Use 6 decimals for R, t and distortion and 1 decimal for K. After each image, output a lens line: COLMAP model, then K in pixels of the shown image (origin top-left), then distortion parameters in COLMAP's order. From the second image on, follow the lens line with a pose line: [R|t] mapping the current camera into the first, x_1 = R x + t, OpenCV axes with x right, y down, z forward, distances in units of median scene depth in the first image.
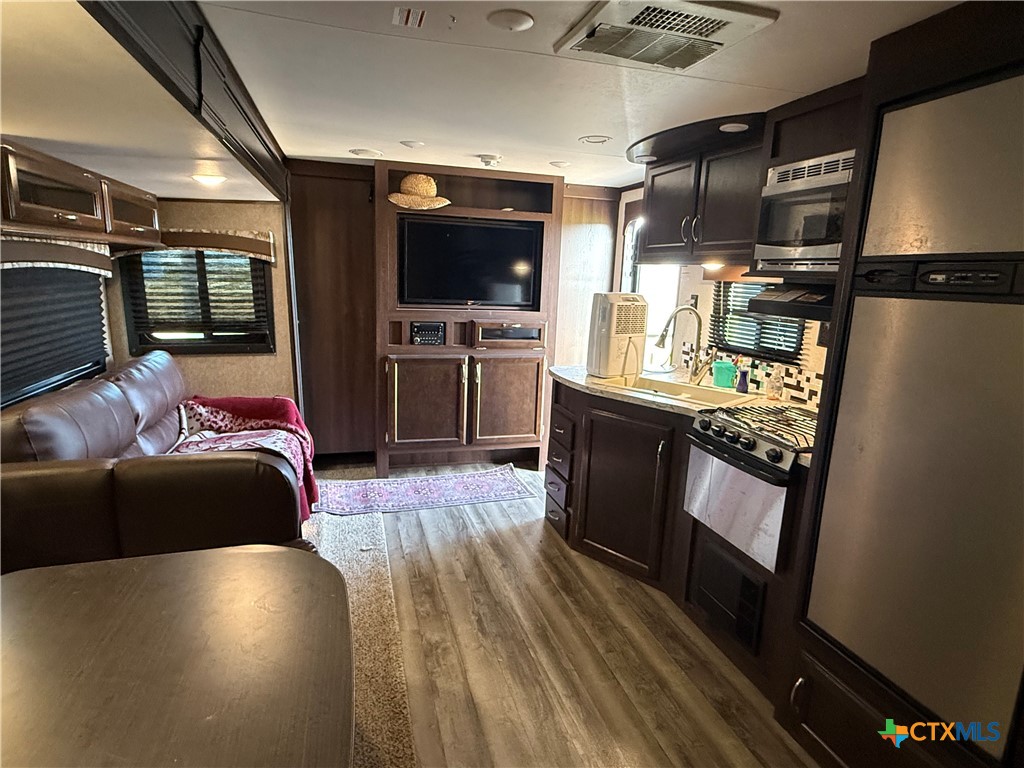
lens RADIAL K [[557.0, 0, 509.0], [0, 557.0, 384.8], [0, 0, 1]] dist [0.000193, 0.000524]
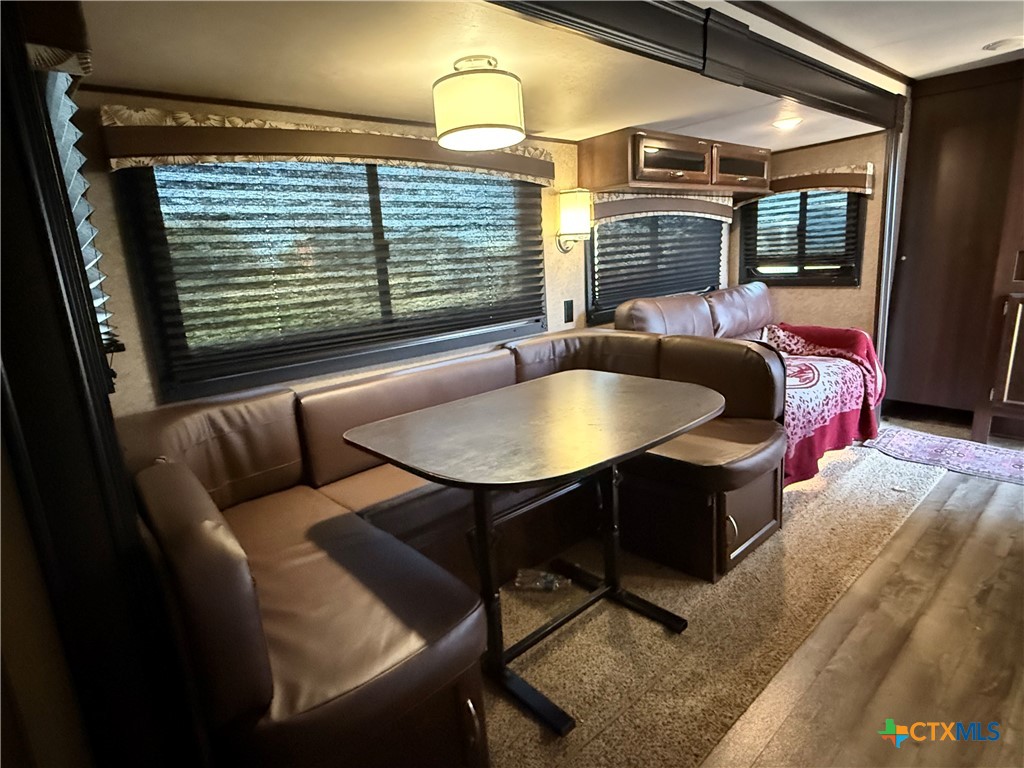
lens RADIAL K [[557.0, 0, 509.0], [0, 557.0, 384.8], [0, 0, 1]] dist [0.000193, 0.000524]
pose [[0.434206, 0.157776, -0.886889, 0.247599], [-0.109830, 0.986469, 0.121720, 0.071141], [0.894093, 0.044555, 0.445660, -0.019257]]
